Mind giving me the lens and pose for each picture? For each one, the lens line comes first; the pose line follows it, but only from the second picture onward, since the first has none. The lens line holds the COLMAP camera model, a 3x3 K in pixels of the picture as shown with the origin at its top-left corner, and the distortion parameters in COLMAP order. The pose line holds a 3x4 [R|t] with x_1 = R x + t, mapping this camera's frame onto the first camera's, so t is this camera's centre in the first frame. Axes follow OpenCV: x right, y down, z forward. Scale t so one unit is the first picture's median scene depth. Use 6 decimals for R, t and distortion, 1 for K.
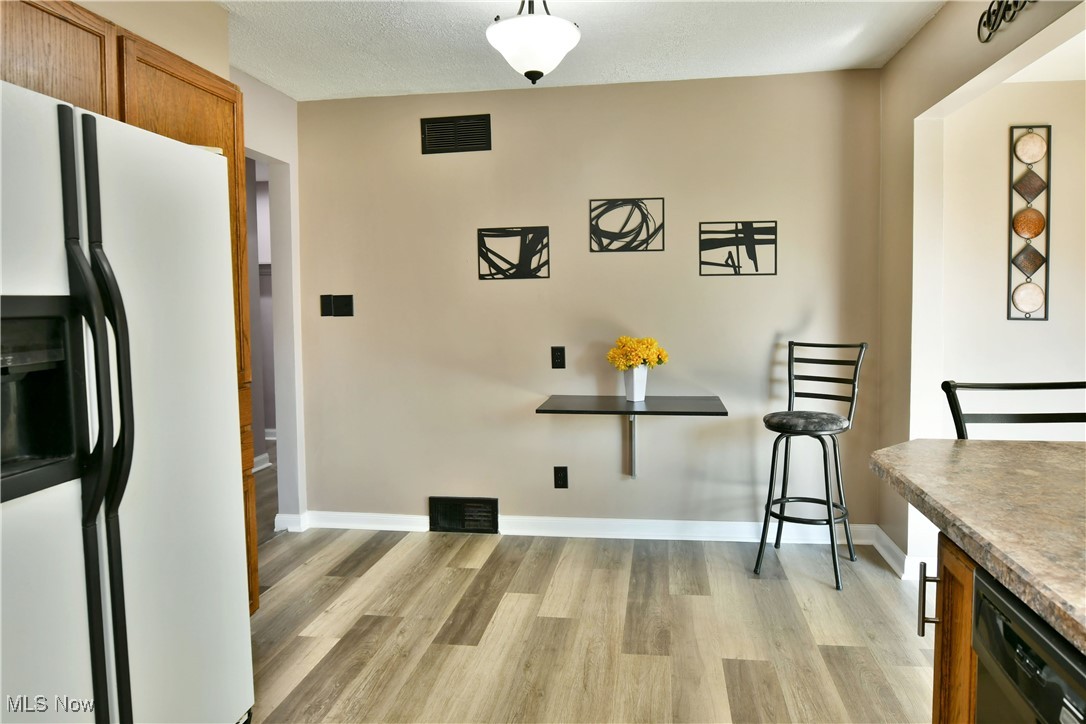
lens RADIAL K [[701.6, 0, 543.0], [0, 701.6, 362.0], [0, 0, 1]] dist [-0.004310, -0.000825]
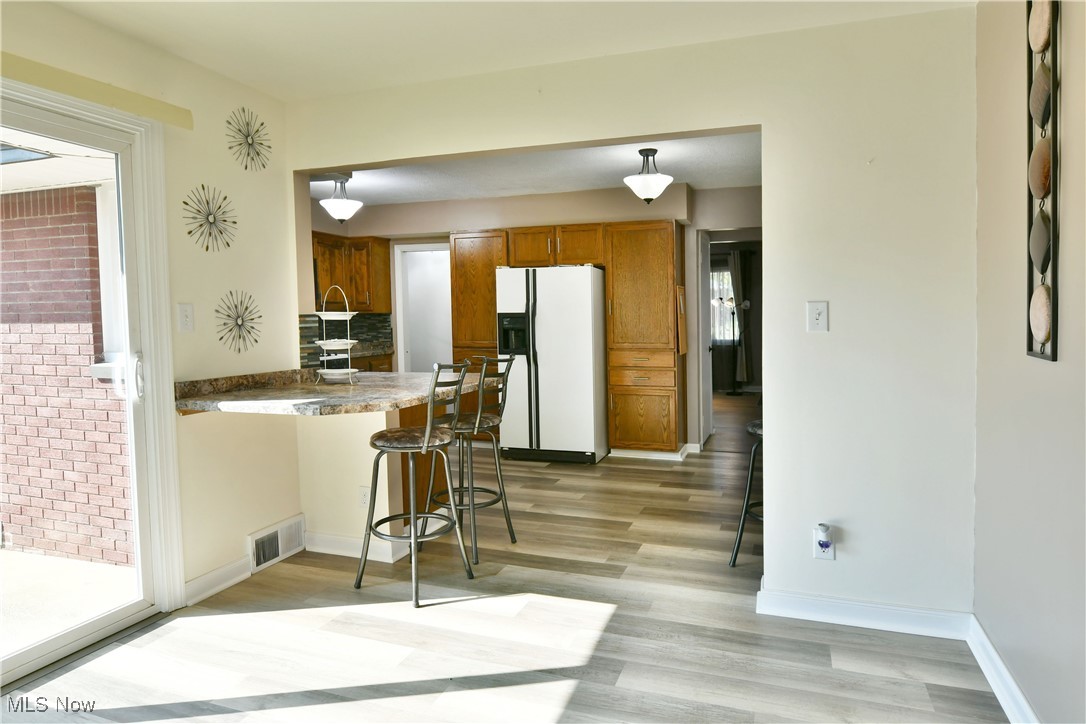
lens RADIAL K [[674.0, 0, 543.0], [0, 674.0, 362.0], [0, 0, 1]] dist [-0.009190, -0.001781]
pose [[-0.212634, 0.090956, -0.972889, 1.878682], [-0.070706, 0.991616, 0.108161, -0.134229], [0.974570, 0.091787, -0.204420, 1.082226]]
